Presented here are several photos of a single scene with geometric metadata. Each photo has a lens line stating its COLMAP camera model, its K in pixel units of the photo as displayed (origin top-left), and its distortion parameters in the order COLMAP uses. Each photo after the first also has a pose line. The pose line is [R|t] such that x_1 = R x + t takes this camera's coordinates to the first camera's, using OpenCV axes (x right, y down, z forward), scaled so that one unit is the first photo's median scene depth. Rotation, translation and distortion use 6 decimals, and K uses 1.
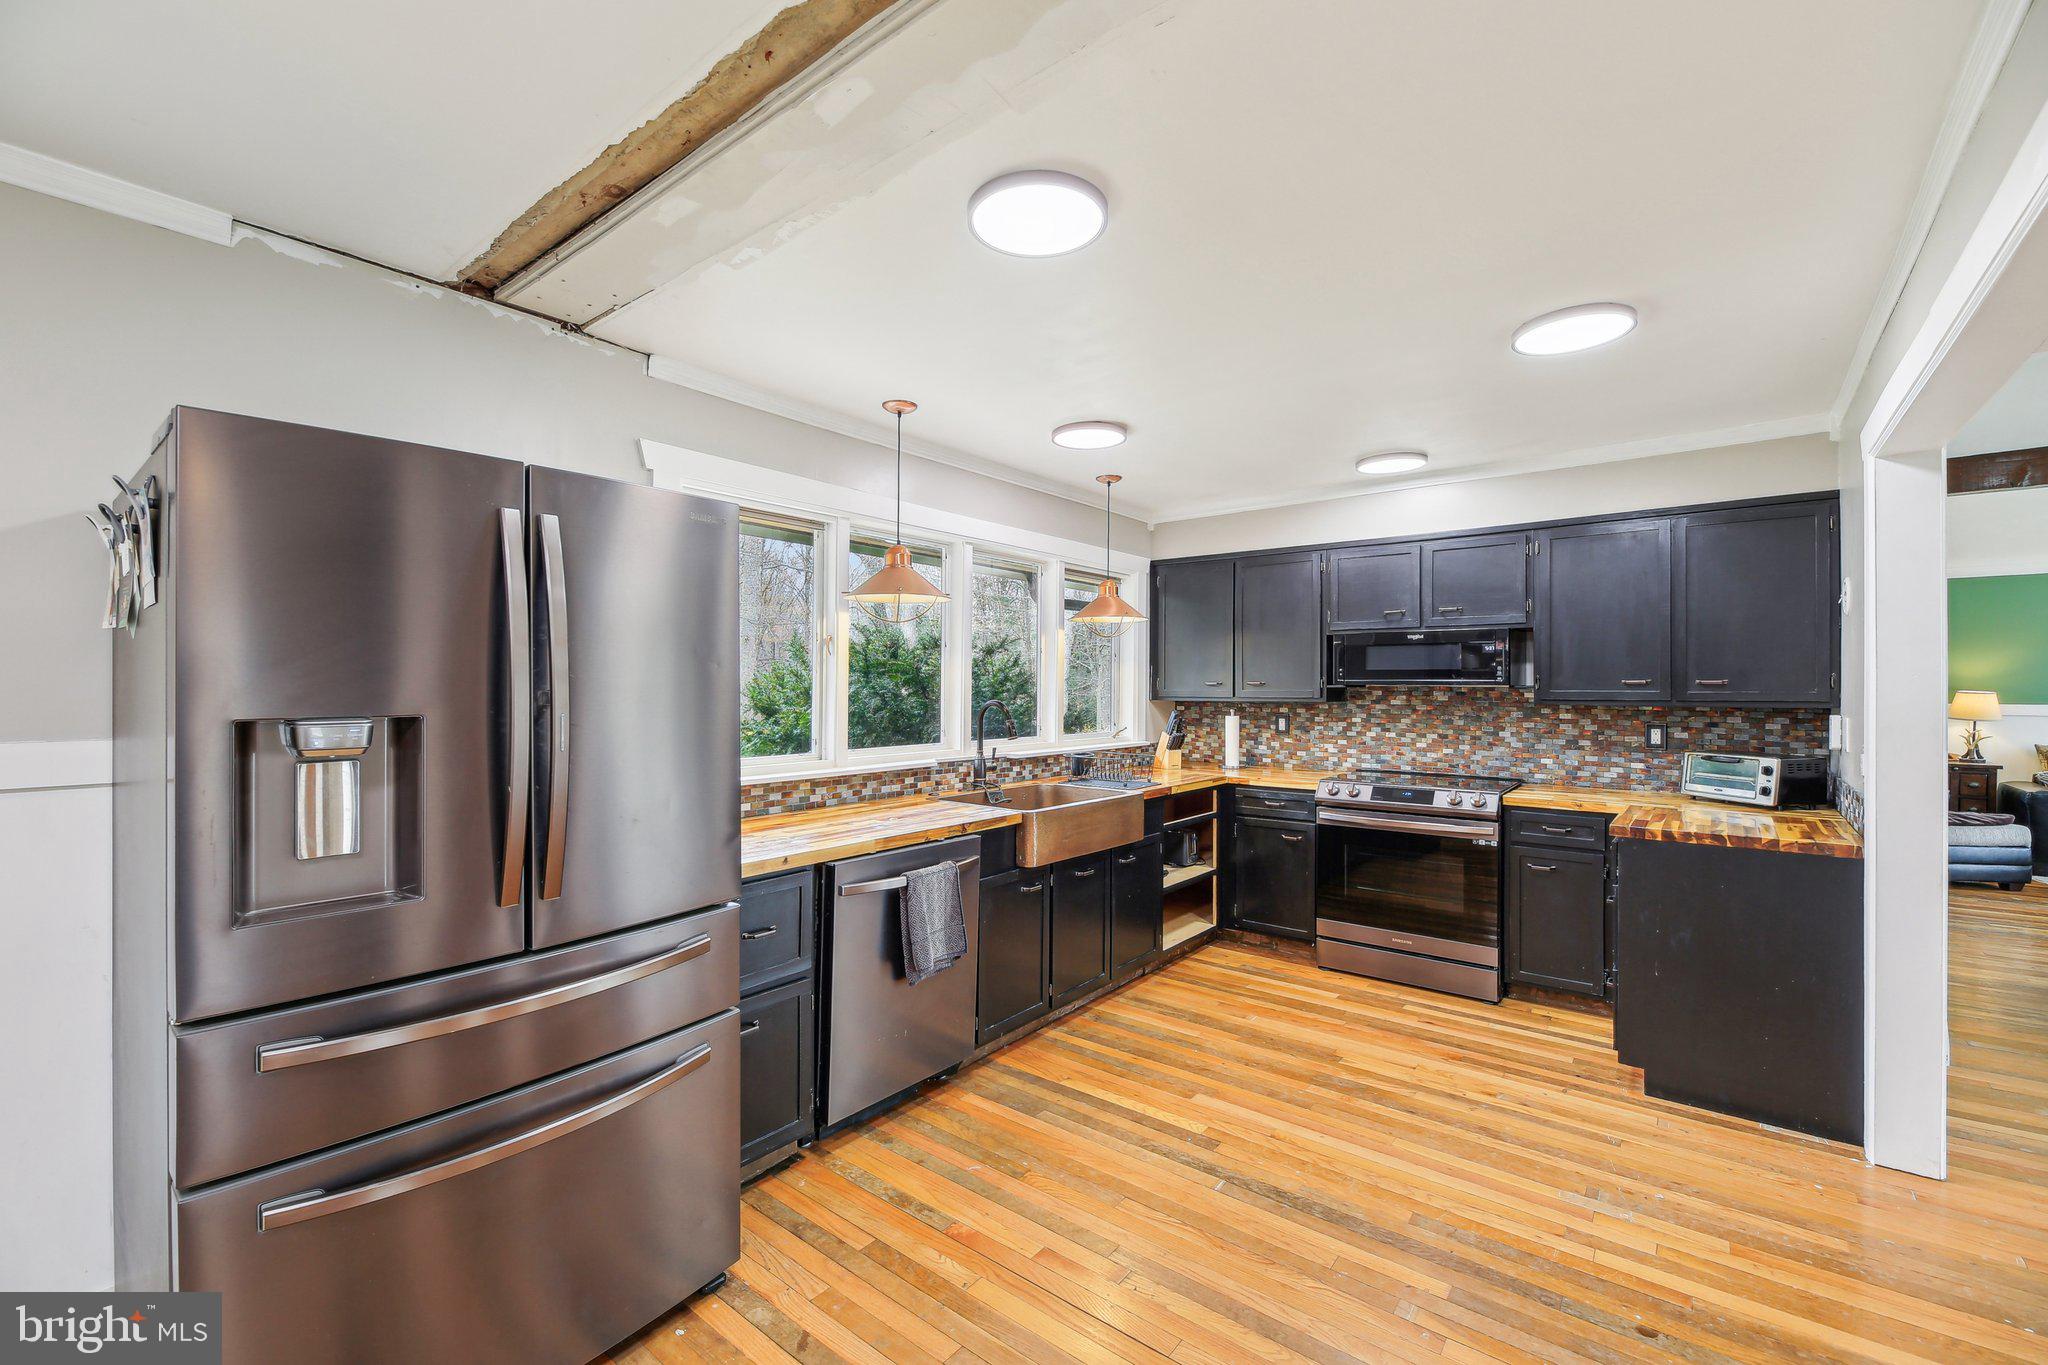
lens RADIAL K [[846.4, 0, 996.3], [0, 846.4, 691.9], [0, 0, 1]] dist [-0.001915, -0.000338]
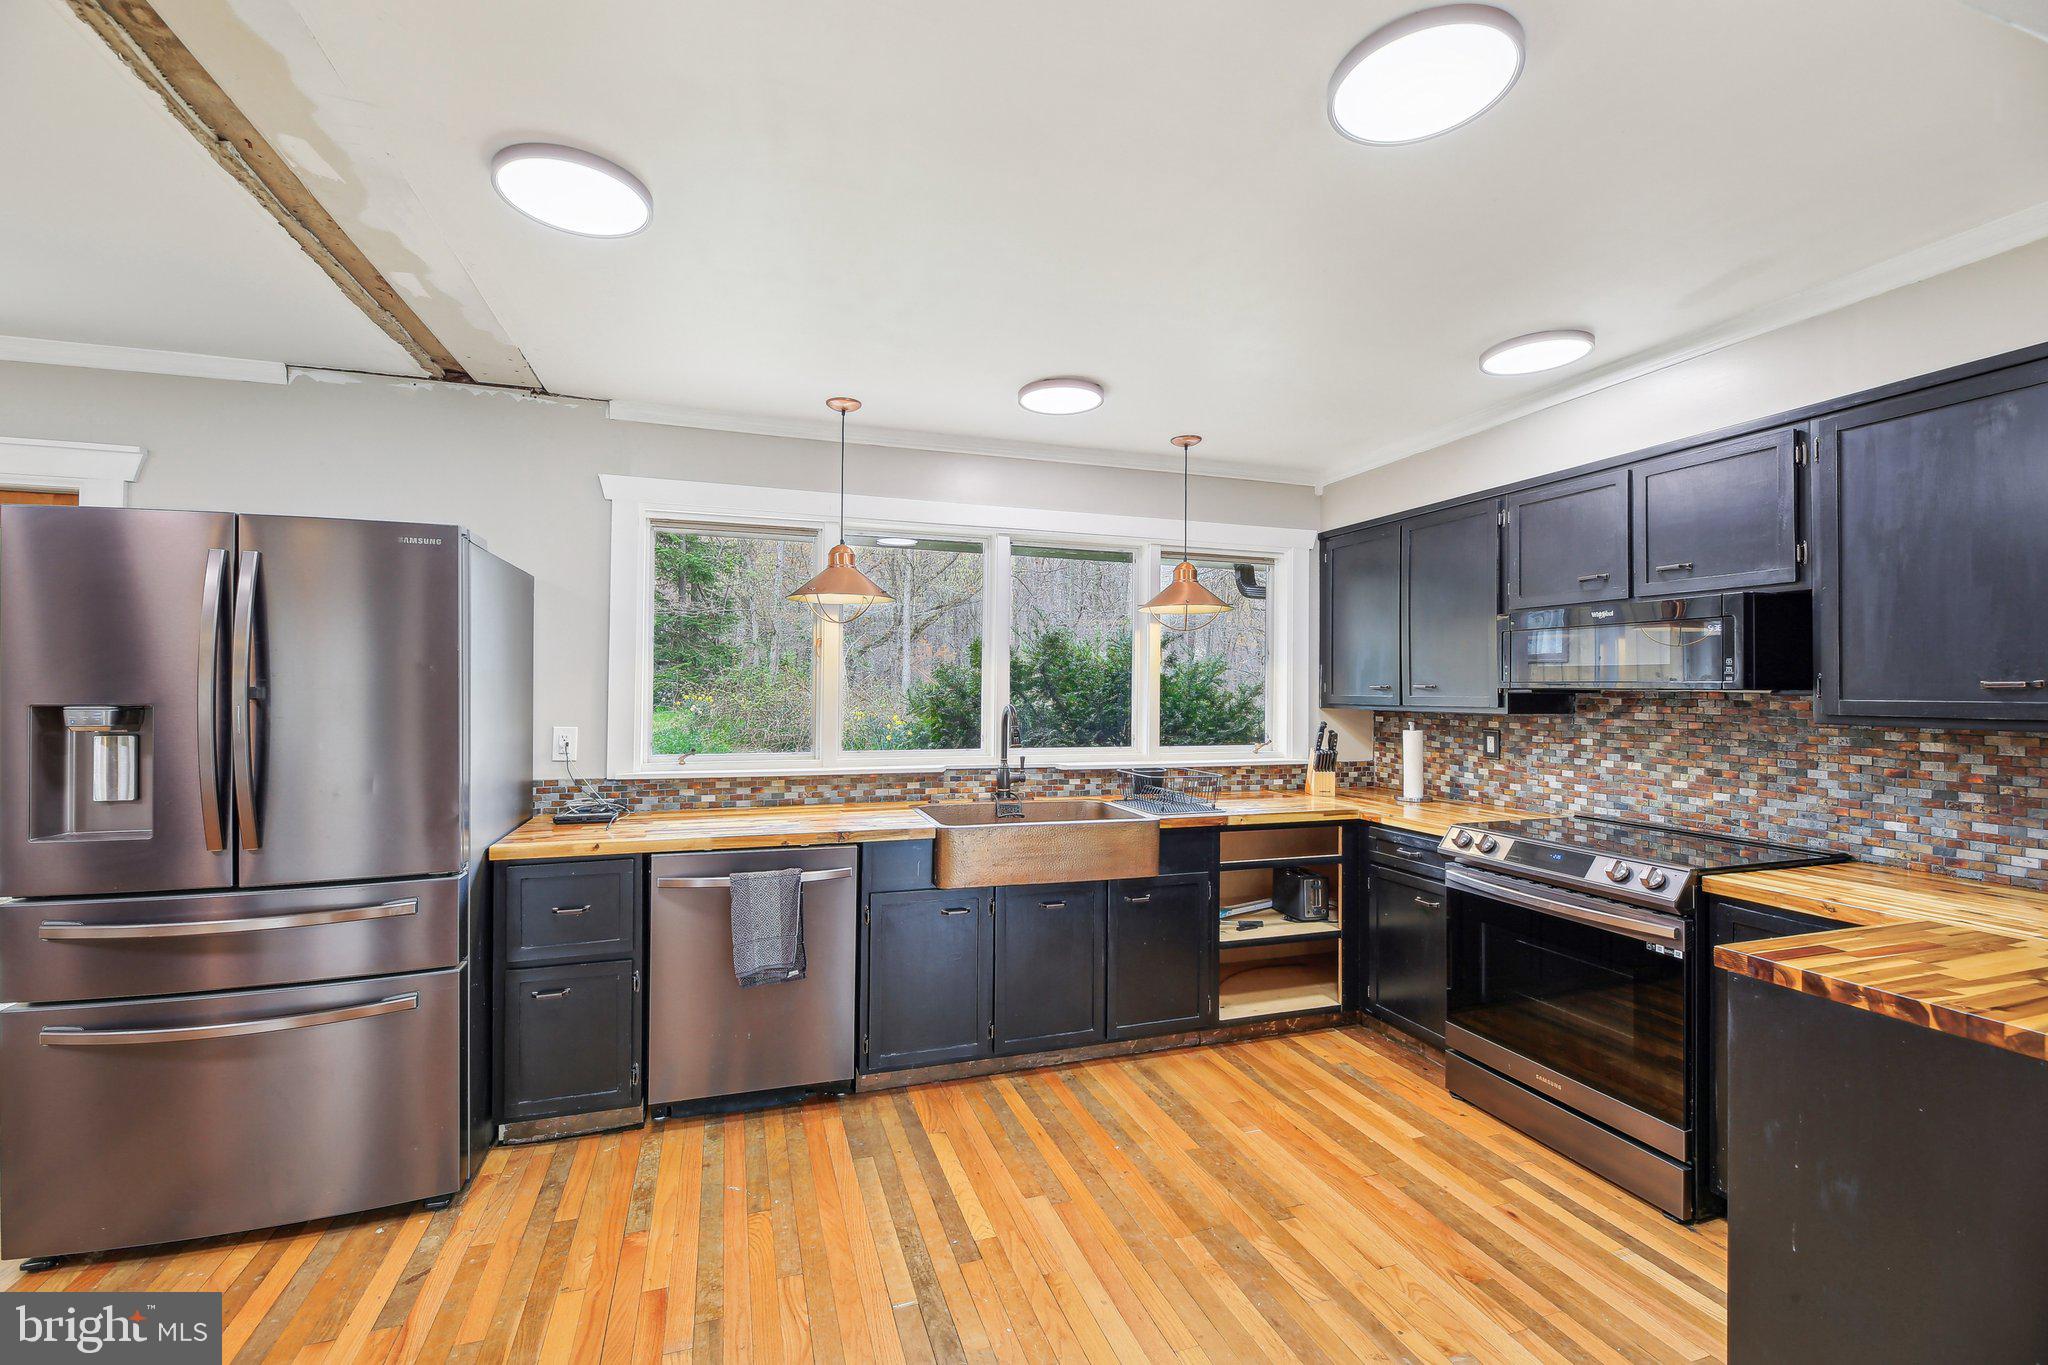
lens RADIAL K [[846.4, 0, 991.4], [0, 846.4, 691.2], [0, 0, 1]] dist [-0.001915, -0.000338]
pose [[0.843183, 0.004914, -0.537604, 0.499722], [-0.008414, 0.999956, -0.004057, -0.000084], [0.537561, 0.007944, 0.843188, 0.233795]]
